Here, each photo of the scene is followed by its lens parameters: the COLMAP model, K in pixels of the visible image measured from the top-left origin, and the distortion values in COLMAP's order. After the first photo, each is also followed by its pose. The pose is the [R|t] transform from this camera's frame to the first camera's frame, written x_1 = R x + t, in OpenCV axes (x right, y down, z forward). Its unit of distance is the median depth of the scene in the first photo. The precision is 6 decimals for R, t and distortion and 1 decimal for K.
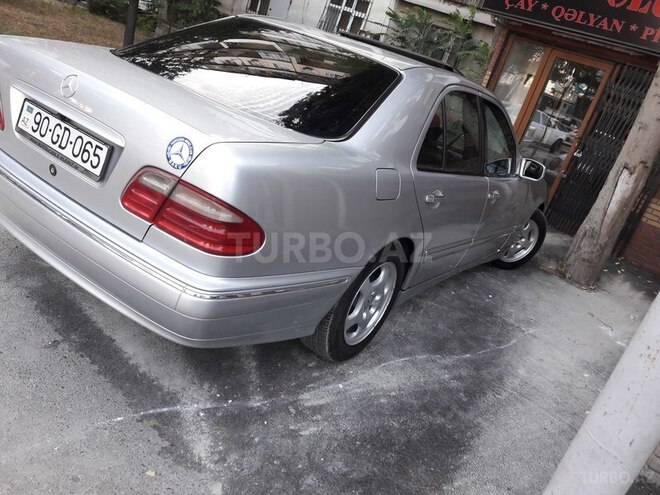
lens RADIAL K [[535.9, 0, 330.0], [0, 535.9, 247.5], [0, 0, 1]] dist [-0.007587, -0.009710]
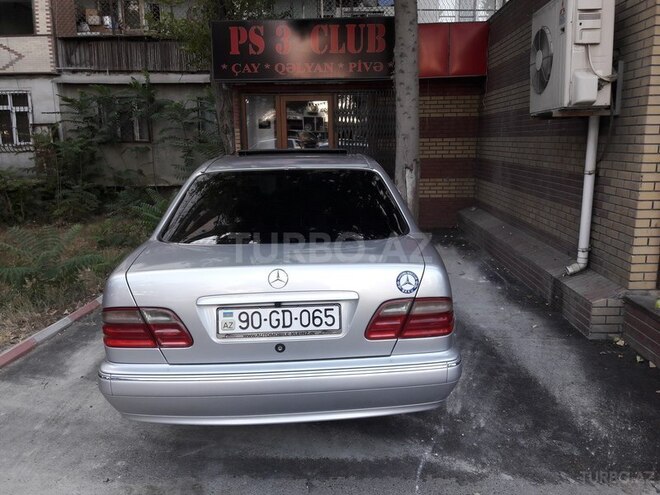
lens RADIAL K [[544.5, 0, 330.0], [0, 544.5, 247.5], [0, 0, 1]] dist [-0.005015, -0.011453]
pose [[0.761682, -0.416889, 0.496028, -0.913361], [0.448800, 0.891603, 0.060191, -0.357303], [-0.467354, 0.176771, 0.866218, -0.151140]]
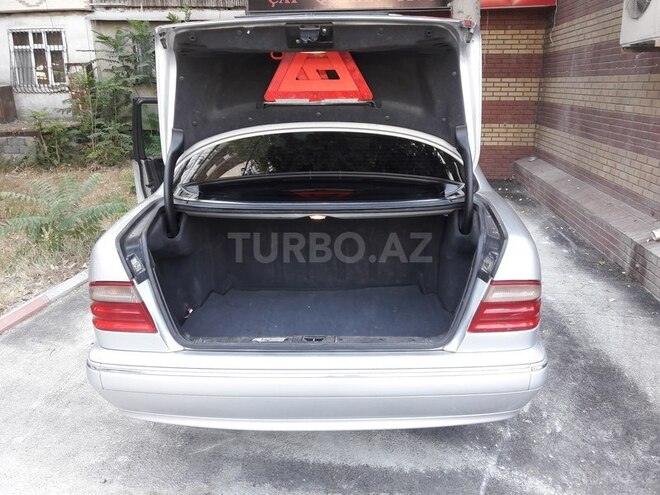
lens RADIAL K [[544.5, 0, 330.0], [0, 544.5, 247.5], [0, 0, 1]] dist [-0.005015, -0.011453]
pose [[0.803258, -0.441708, 0.399587, -0.771946], [0.433997, 0.893510, 0.115268, -0.369994], [-0.407950, 0.080830, 0.909419, 0.106566]]
